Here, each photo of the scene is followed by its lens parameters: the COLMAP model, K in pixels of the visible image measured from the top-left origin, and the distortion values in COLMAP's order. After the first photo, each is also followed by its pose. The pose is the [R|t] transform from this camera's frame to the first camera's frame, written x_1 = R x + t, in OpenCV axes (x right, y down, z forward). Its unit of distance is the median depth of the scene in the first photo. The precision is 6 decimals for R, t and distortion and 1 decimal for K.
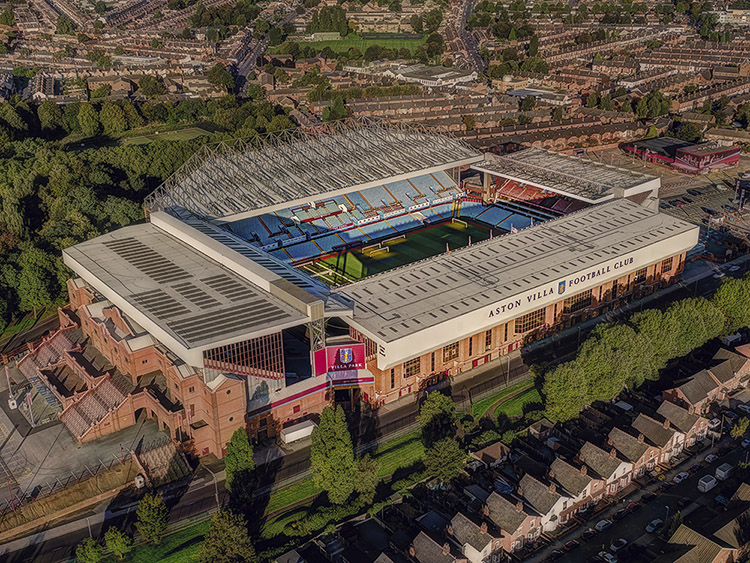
lens RADIAL K [[876.8, 0, 375.0], [0, 876.8, 281.5], [0, 0, 1]] dist [-0.013962, 0.060141]
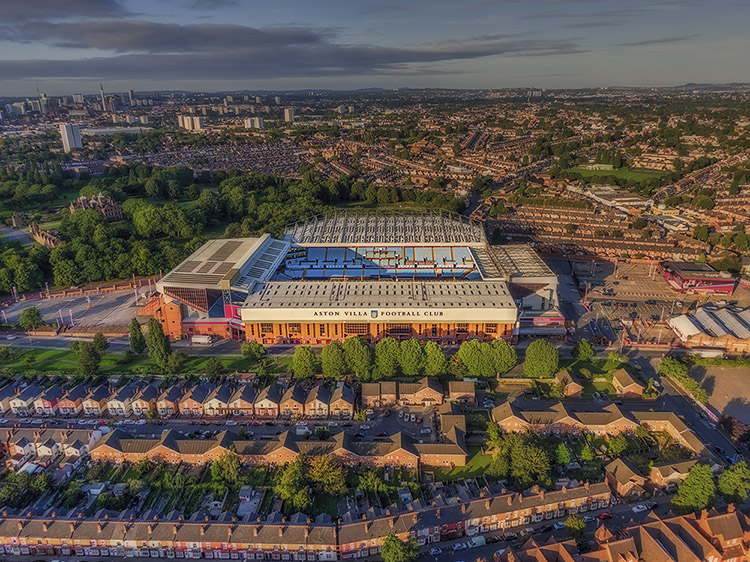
lens RADIAL K [[544.0, 0, 374.9], [0, 544.0, 266.7], [0, 0, 1]] dist [0.029606, -0.000340]
pose [[0.775500, 0.206838, -0.596504, 0.802280], [-0.250387, 0.968092, 0.010165, -0.089957], [0.579574, 0.141474, 0.802546, 0.156730]]
